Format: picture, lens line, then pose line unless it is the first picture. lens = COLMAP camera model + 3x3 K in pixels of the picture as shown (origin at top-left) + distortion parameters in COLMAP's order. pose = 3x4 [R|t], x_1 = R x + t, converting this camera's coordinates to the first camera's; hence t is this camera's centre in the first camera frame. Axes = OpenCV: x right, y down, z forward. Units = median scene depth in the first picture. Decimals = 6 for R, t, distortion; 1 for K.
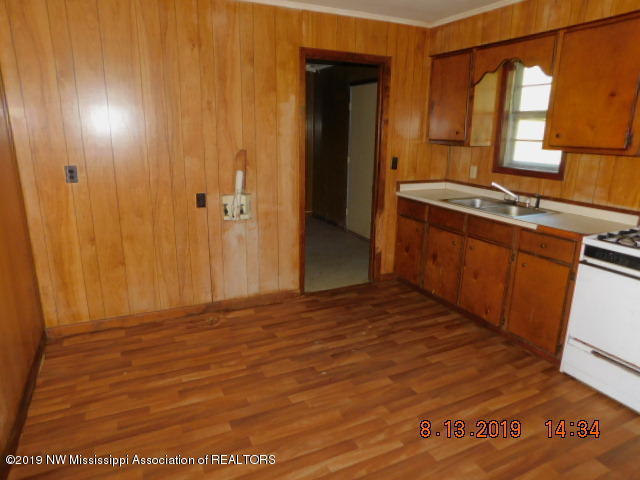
lens RADIAL K [[423.2, 0, 322.6], [0, 423.2, 242.5], [0, 0, 1]] dist [0.011162, 0.003221]
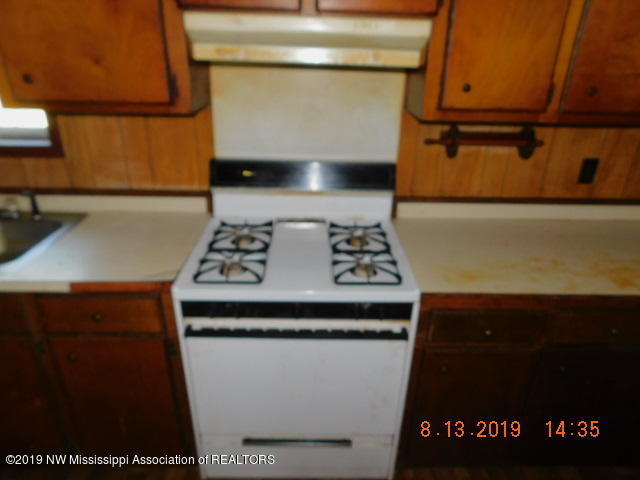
lens RADIAL K [[423.2, 0, 323.4], [0, 423.2, 240.5], [0, 0, 1]] dist [0.011162, 0.003221]
pose [[0.445185, -0.386296, 0.807828, 0.252088], [0.217418, 0.921793, 0.320977, -0.160333], [-0.868642, 0.032742, 0.494356, 0.486441]]
